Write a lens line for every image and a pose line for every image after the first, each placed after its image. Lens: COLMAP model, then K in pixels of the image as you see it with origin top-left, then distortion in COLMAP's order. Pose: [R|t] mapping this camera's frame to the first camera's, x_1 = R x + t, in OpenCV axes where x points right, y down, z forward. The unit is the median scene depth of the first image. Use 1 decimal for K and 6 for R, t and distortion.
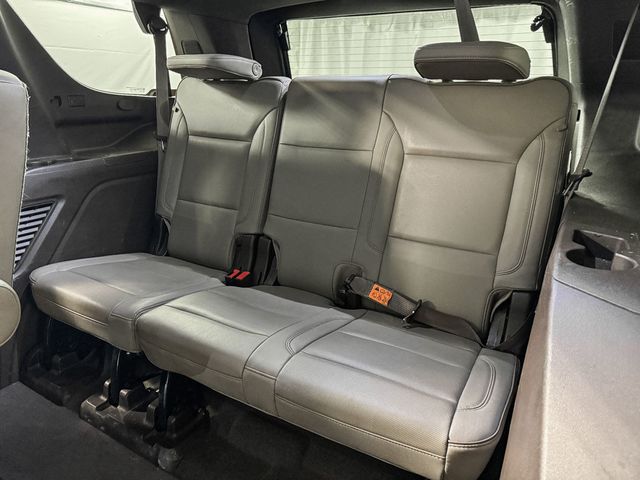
lens RADIAL K [[444.1, 0, 321.5], [0, 444.1, 223.6], [0, 0, 1]] dist [-0.006628, -0.005681]
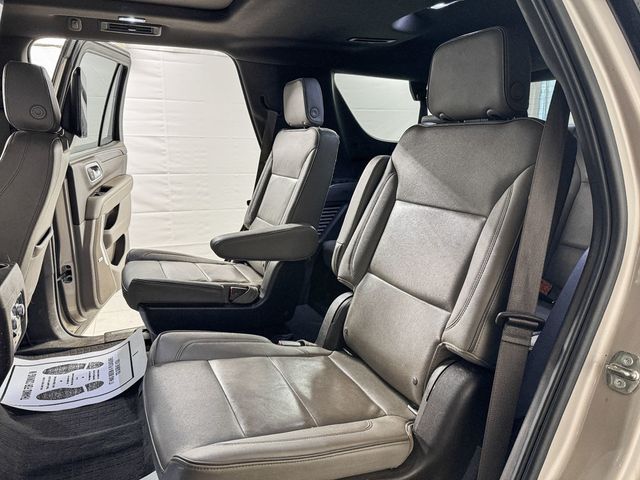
lens RADIAL K [[452.9, 0, 318.6], [0, 452.9, 240.4], [0, 0, 1]] dist [0.044825, -0.051095]
pose [[0.819161, 0.113563, -0.562209, 0.307590], [-0.165594, 0.985288, -0.042255, 0.179316], [0.549139, 0.127711, 0.825915, -0.457016]]
